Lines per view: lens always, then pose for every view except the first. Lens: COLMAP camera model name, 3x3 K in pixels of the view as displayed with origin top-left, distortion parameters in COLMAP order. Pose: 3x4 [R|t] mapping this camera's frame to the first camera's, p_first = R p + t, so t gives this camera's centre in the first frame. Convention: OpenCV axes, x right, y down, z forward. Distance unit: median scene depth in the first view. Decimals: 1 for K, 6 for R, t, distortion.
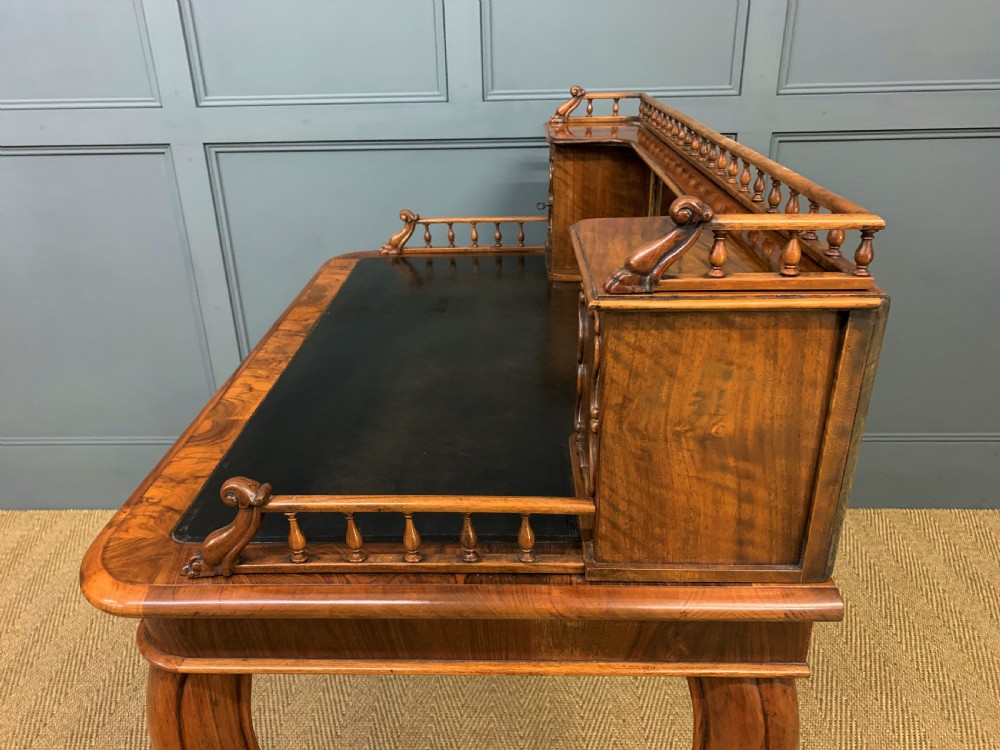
lens RADIAL K [[773.3, 0, 492.4], [0, 773.3, 372.9], [0, 0, 1]] dist [0.025845, -0.015335]
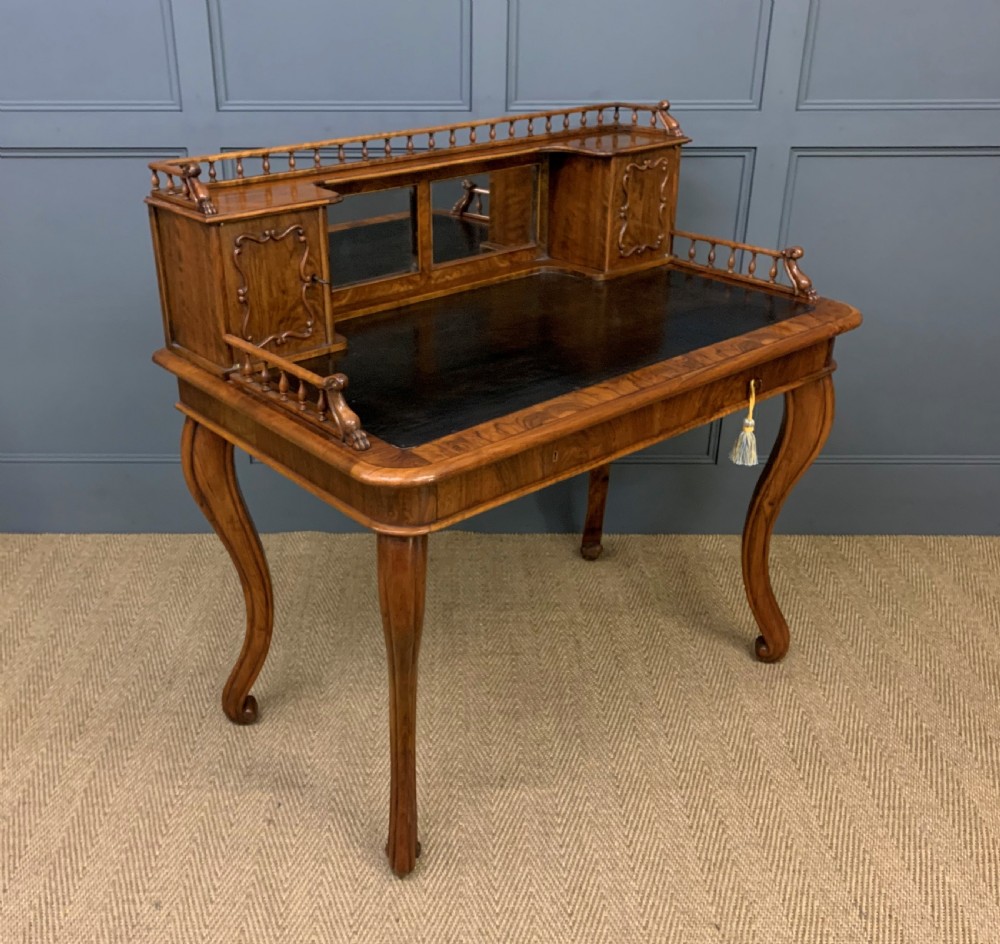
lens RADIAL K [[1077.8, 0, 444.1], [0, 1077.8, 474.1], [0, 0, 1]] dist [0.095871, -0.195414]
pose [[0.999496, 0.007944, 0.030742, -0.148186], [-0.008866, 0.999511, 0.029970, 0.087805], [-0.030489, -0.030228, 0.999078, -0.470100]]
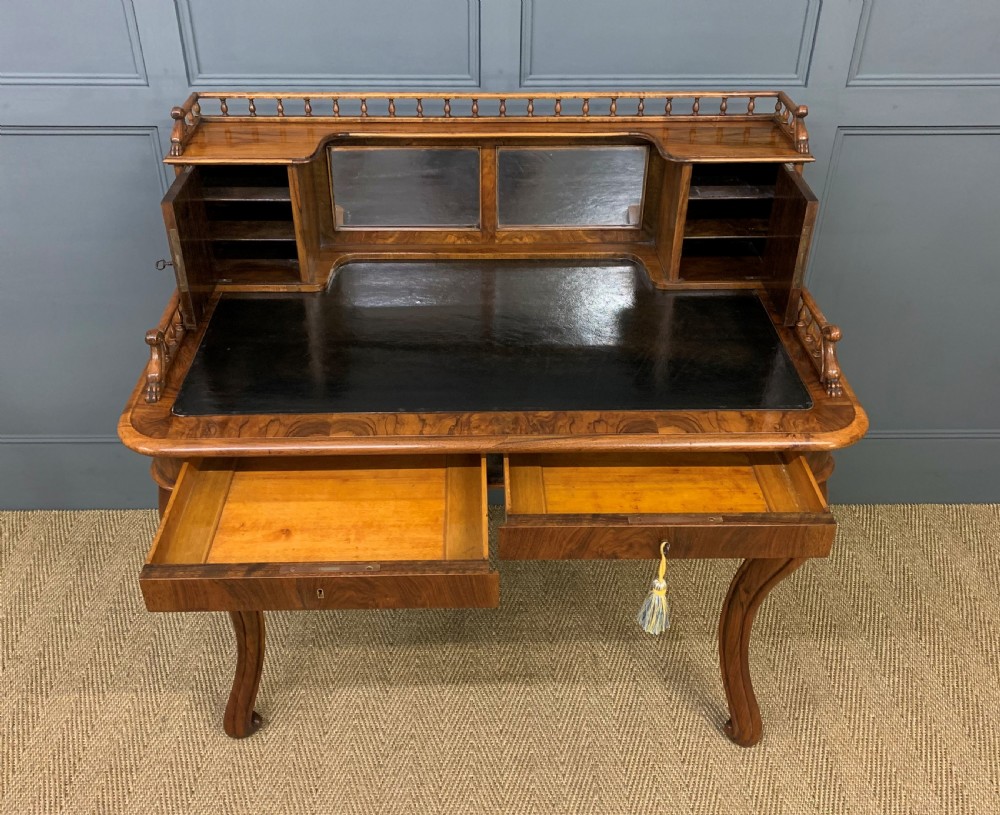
lens RADIAL K [[983.0, 0, 488.4], [0, 983.0, 395.4], [0, 0, 1]] dist [0.028929, -0.019551]
pose [[0.998360, -0.003727, 0.057123, -0.127572], [-0.006209, 0.984940, 0.172786, -0.223589], [-0.056907, -0.172857, 0.983302, -0.182320]]
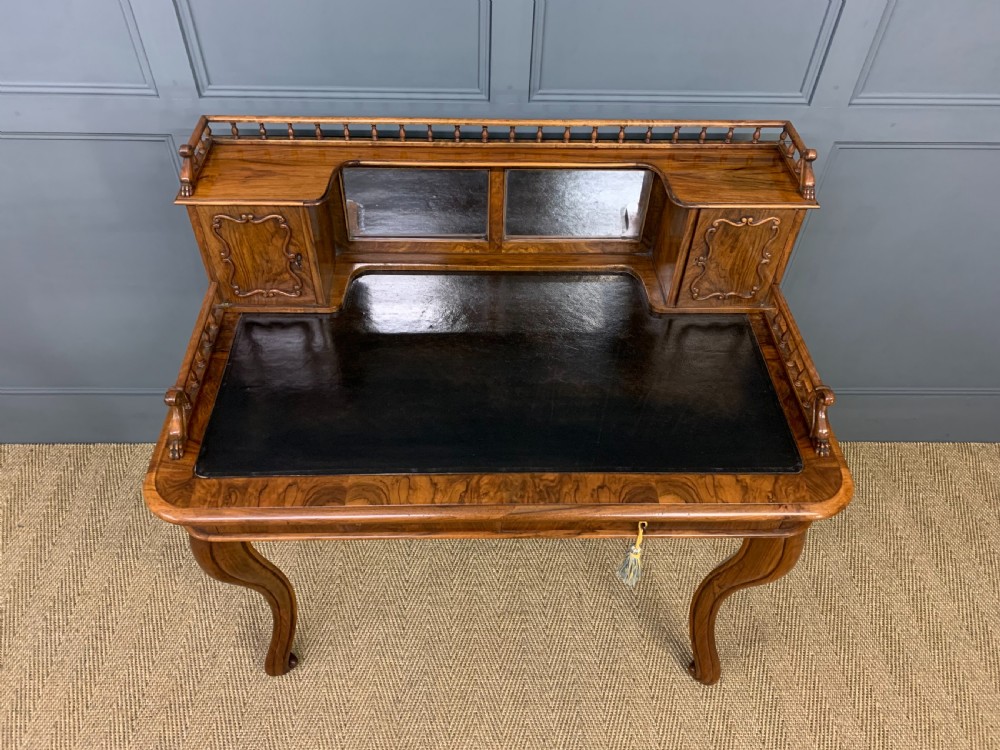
lens RADIAL K [[768.4, 0, 494.2], [0, 768.4, 371.3], [0, 0, 1]] dist [0.015232, 0.004509]
pose [[0.997422, -0.005254, 0.071563, -0.131617], [-0.021652, 0.928794, 0.369962, -0.439179], [-0.068411, -0.370558, 0.926286, 0.074157]]
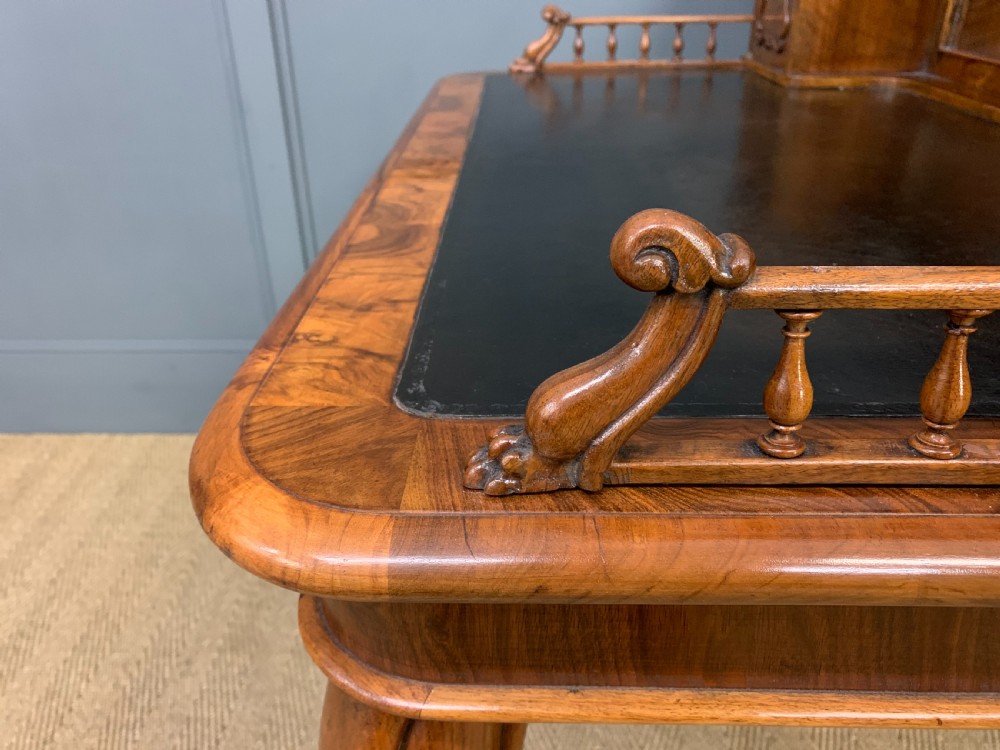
lens RADIAL K [[785.6, 0, 493.3], [0, 785.6, 372.0], [0, 0, 1]] dist [0.008983, -0.002266]
pose [[0.999994, 0.003337, -0.000880, -0.174160], [-0.003269, 0.997674, 0.068087, 0.079532], [0.001105, -0.068084, 0.997679, 0.278341]]
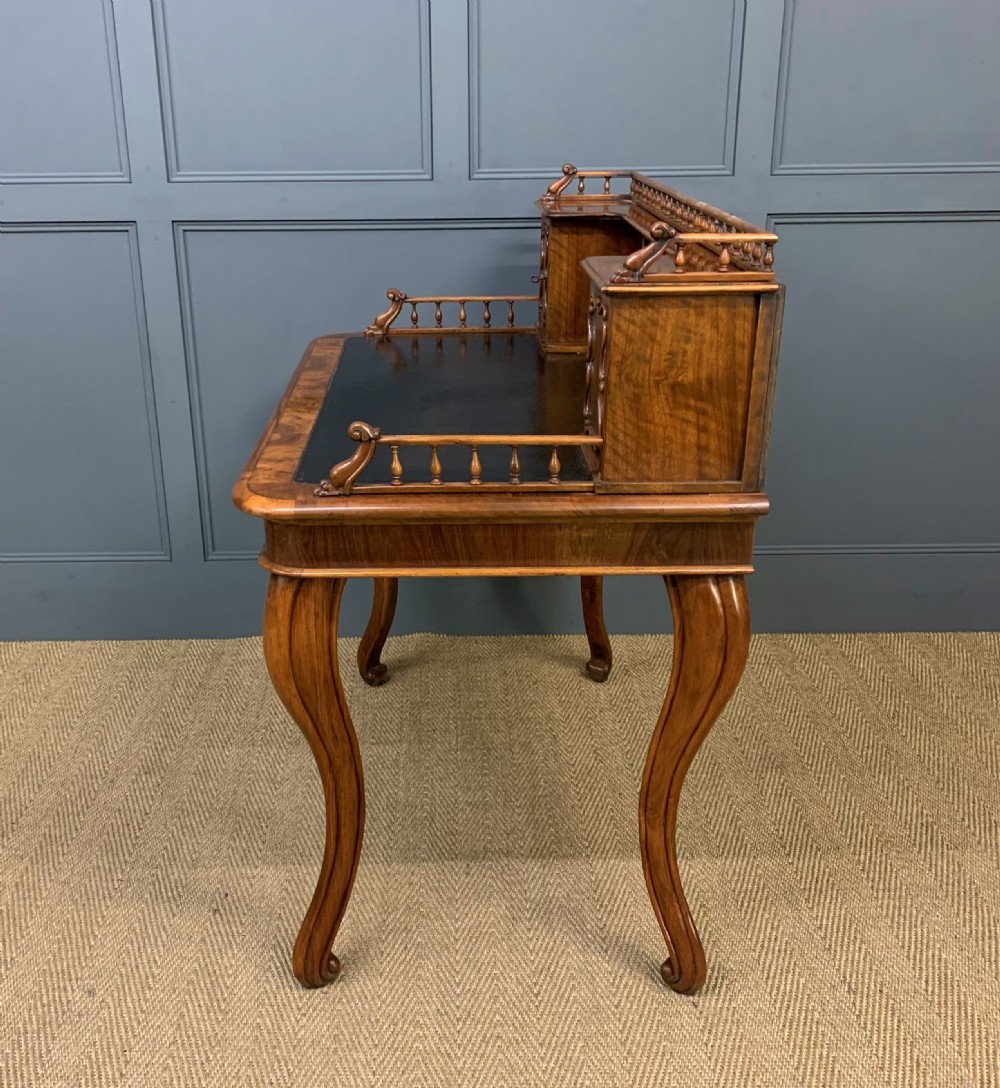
lens RADIAL K [[1200.7, 0, 445.1], [0, 1200.7, 559.1], [0, 0, 1]] dist [0.173978, -0.446920]
pose [[0.999429, -0.000761, 0.033788, -0.105225], [0.002380, 0.998849, -0.047898, 0.217952], [-0.033713, 0.047951, 0.998281, -0.547889]]
